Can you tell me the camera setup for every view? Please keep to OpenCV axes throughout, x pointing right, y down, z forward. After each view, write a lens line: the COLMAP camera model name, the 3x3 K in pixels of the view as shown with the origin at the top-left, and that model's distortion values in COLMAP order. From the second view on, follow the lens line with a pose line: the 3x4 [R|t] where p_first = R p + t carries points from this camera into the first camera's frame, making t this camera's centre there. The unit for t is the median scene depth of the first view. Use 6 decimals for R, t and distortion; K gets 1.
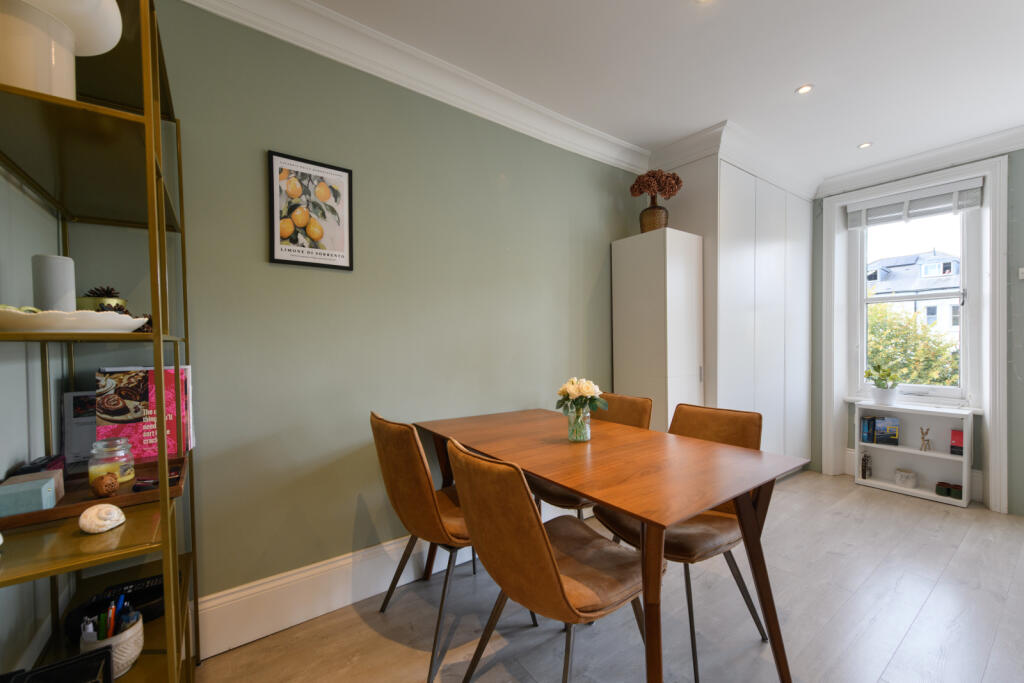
lens RADIAL K [[409.0, 0, 503.9], [0, 409.0, 347.4], [0, 0, 1]] dist [-0.016052, -0.000265]
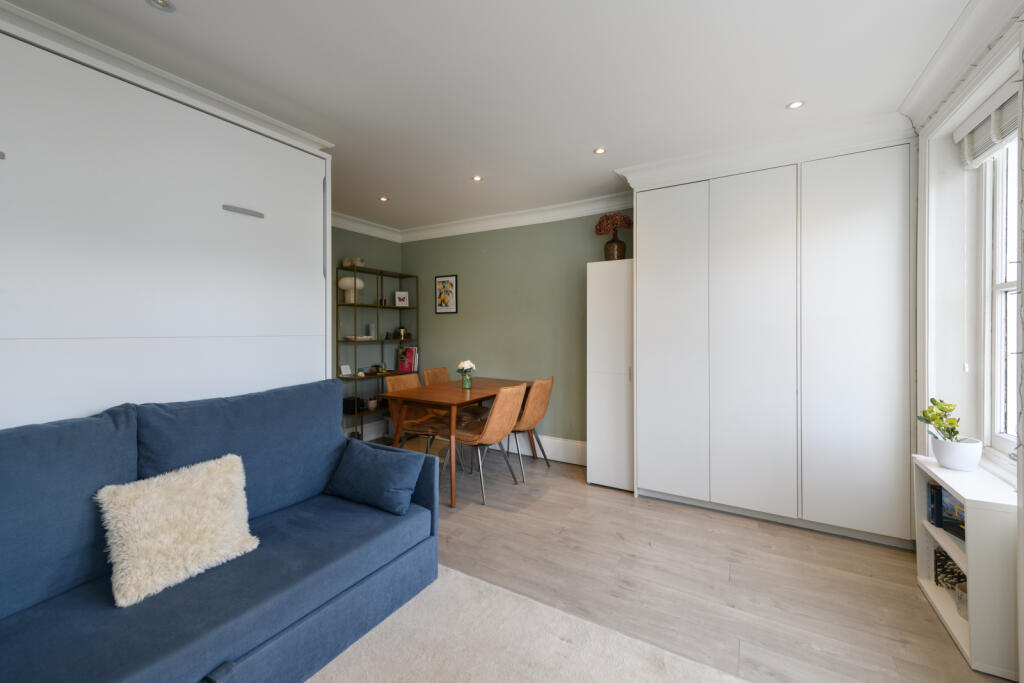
lens RADIAL K [[409.0, 0, 513.4], [0, 409.0, 334.4], [0, 0, 1]] dist [-0.016052, -0.000265]
pose [[0.389089, 0.015497, -0.921070, 1.340963], [-0.009972, 0.999871, 0.012610, -0.056583], [0.921146, 0.004278, 0.389193, 0.199712]]
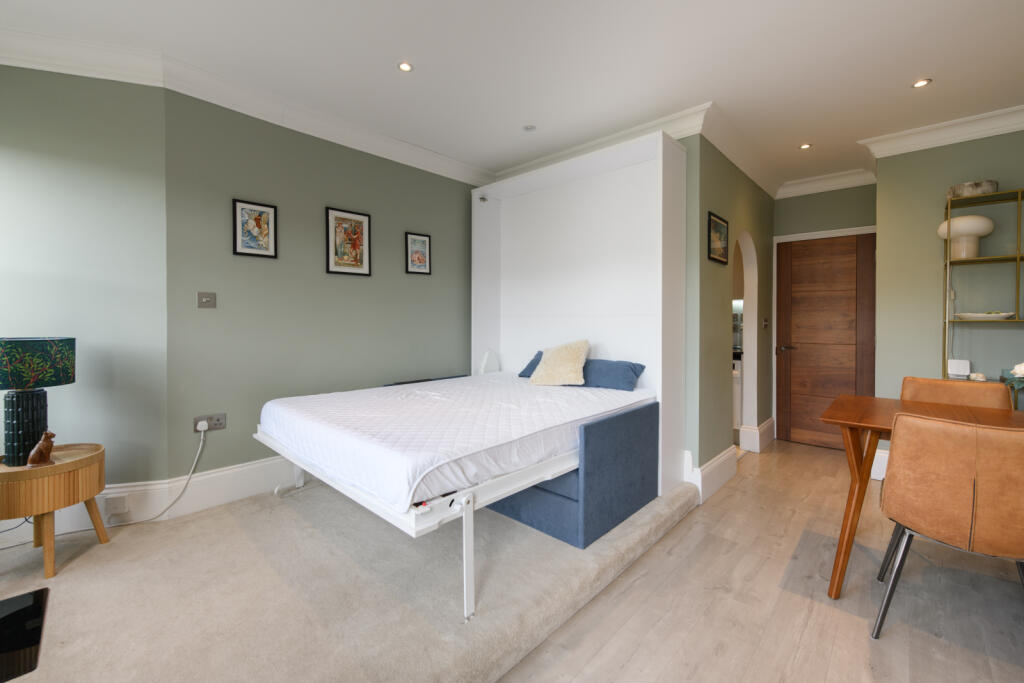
lens RADIAL K [[431.1, 0, 499.7], [0, 431.1, 324.2], [0, 0, 1]] dist [-0.009794, -0.000529]
pose [[-0.983227, 0.008013, -0.182209, 0.931238], [0.004549, 0.999801, 0.019420, -0.022392], [0.182329, 0.018265, -0.983068, 0.990675]]
